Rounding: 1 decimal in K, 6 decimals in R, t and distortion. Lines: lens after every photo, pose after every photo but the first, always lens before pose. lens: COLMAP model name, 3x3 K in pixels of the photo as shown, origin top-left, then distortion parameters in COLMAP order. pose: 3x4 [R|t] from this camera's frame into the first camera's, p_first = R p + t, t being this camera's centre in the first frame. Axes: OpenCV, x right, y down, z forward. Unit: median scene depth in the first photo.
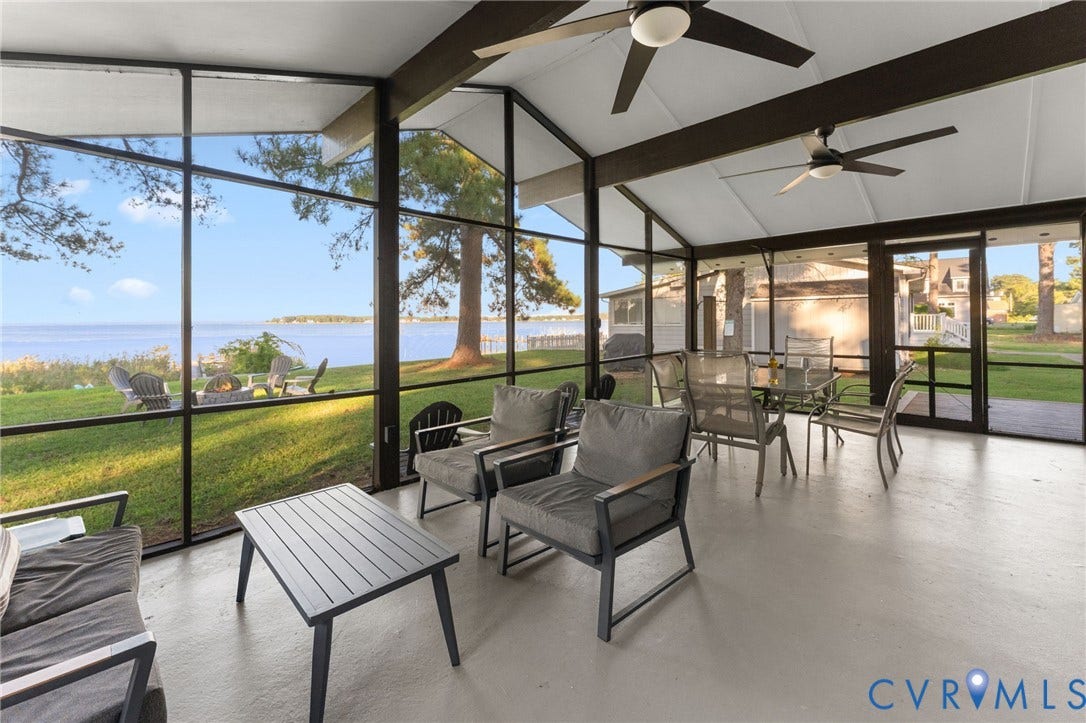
lens RADIAL K [[448.8, 0, 549.6], [0, 448.8, 319.8], [0, 0, 1]] dist [0.001287, -0.000020]
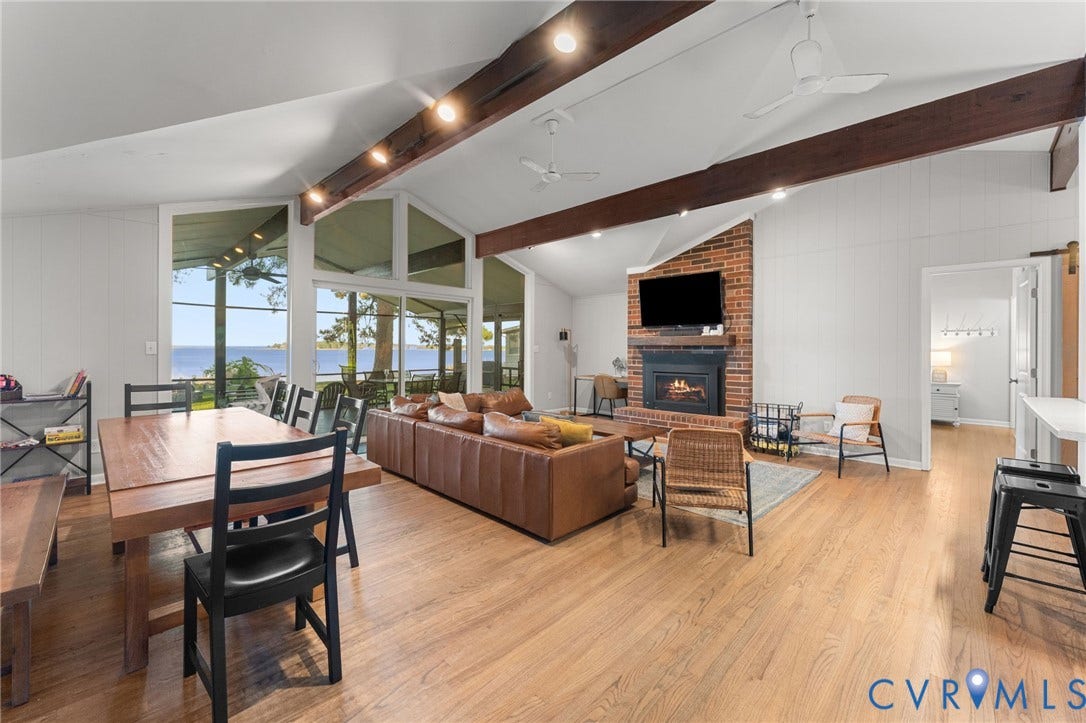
lens RADIAL K [[435.4, 0, 543.4], [0, 435.4, 350.9], [0, 0, 1]] dist [-0.001000, -0.000361]
pose [[0.999934, 0.011190, 0.002690, 0.289928], [-0.011205, 0.999921, 0.005703, -0.007945], [-0.002626, -0.005732, 0.999980, -0.292560]]
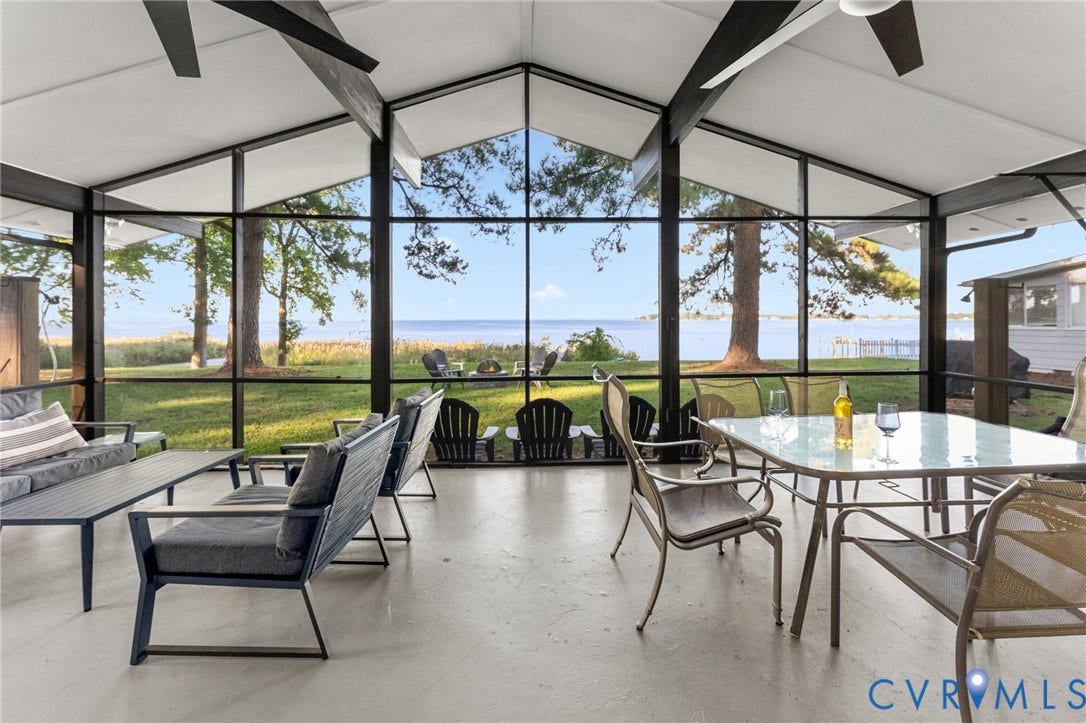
lens RADIAL K [[448.8, 0, 549.6], [0, 448.8, 319.8], [0, 0, 1]] dist [0.001287, -0.000020]
pose [[0.729380, 0.007368, -0.684069, 0.144342], [-0.003869, 0.999970, 0.006646, -0.001007], [0.684098, -0.002201, 0.729387, 0.094567]]
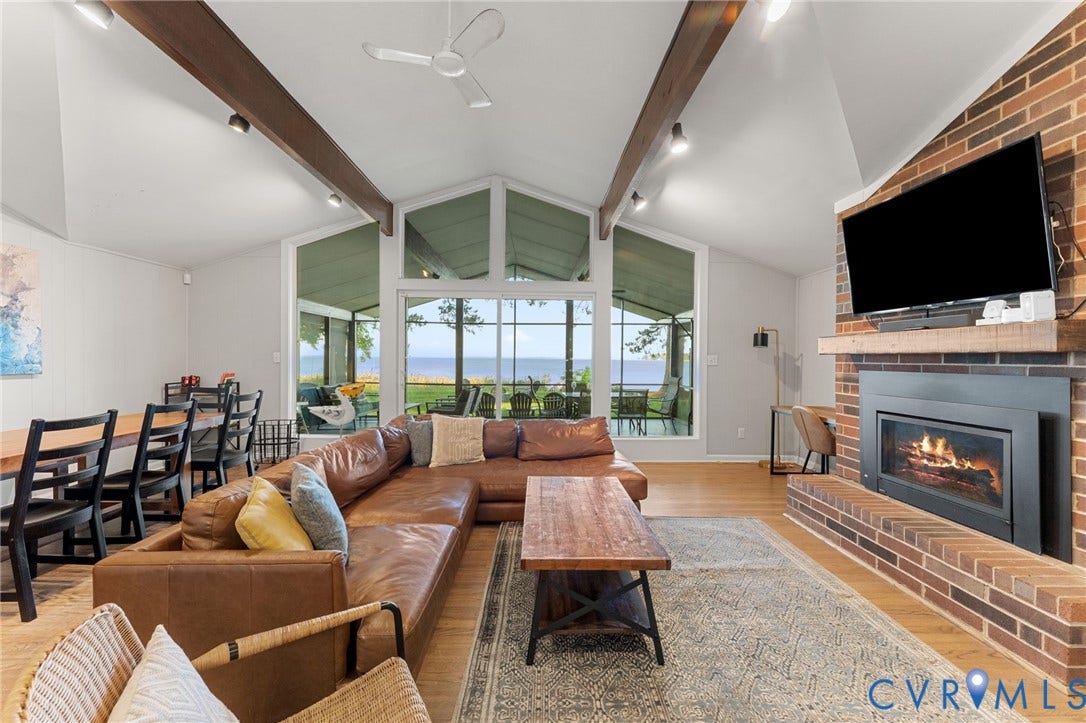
lens RADIAL K [[432.2, 0, 543.0], [0, 432.2, 361.5], [0, 0, 1]] dist [-0.001631, -0.000521]
pose [[0.710274, 0.020146, -0.703637, 0.414202], [-0.014332, 0.999797, 0.014158, -0.009117], [0.703779, 0.000028, 0.710419, -0.130586]]
